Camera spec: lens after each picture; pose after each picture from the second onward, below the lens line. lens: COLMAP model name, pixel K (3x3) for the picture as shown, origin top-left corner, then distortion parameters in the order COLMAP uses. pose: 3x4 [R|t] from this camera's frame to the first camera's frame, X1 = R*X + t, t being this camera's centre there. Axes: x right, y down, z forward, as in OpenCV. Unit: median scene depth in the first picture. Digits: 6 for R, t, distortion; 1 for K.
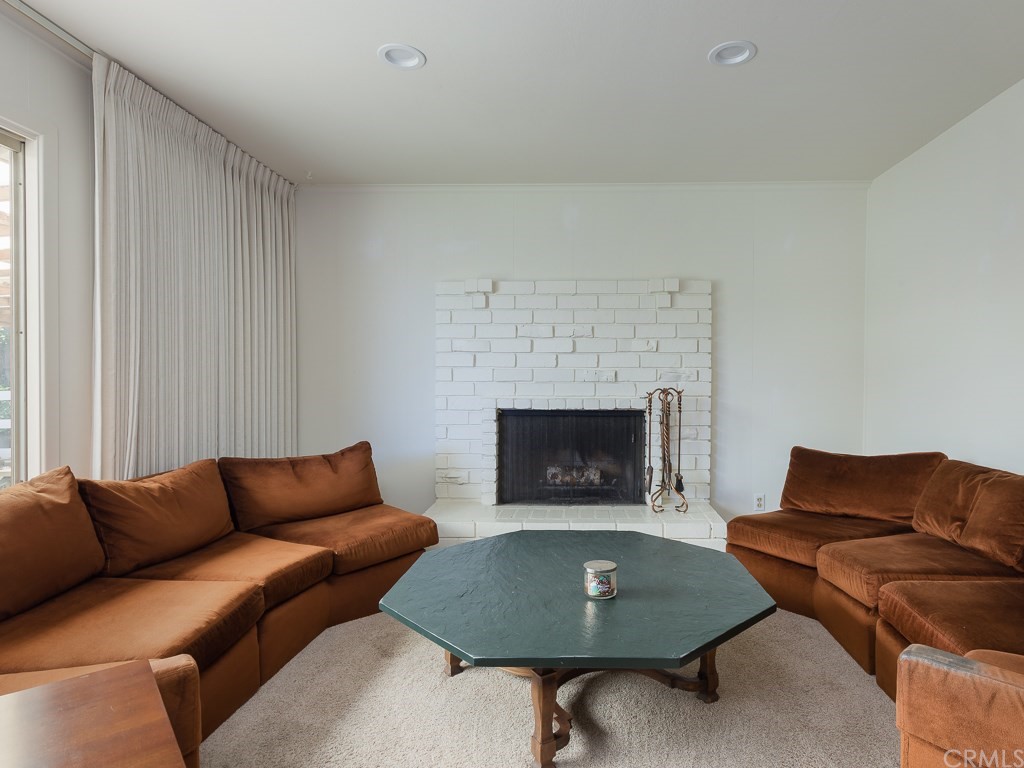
lens RADIAL K [[507.0, 0, 514.8], [0, 507.0, 393.0], [0, 0, 1]] dist [0.006242, -0.000362]
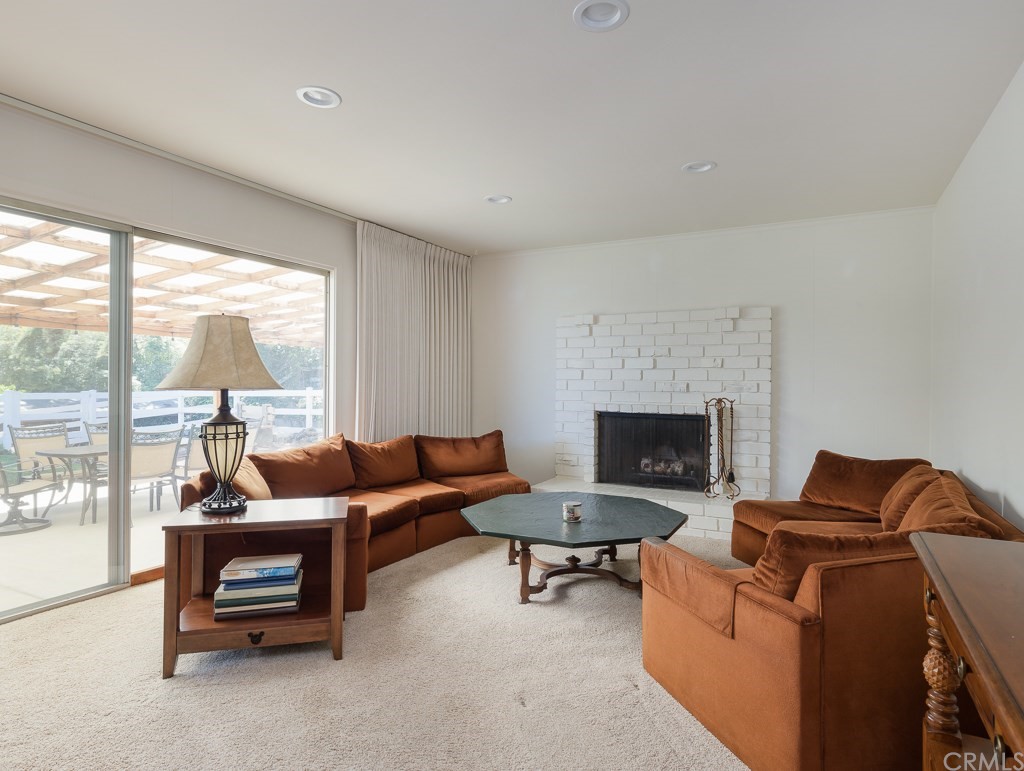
lens RADIAL K [[507.0, 0, 514.8], [0, 507.0, 394.5], [0, 0, 1]] dist [0.006242, -0.000362]
pose [[0.903140, 0.013801, -0.429124, 0.392667], [-0.013224, 0.999903, 0.004327, -0.017680], [0.429142, 0.001767, 0.903235, -0.343195]]
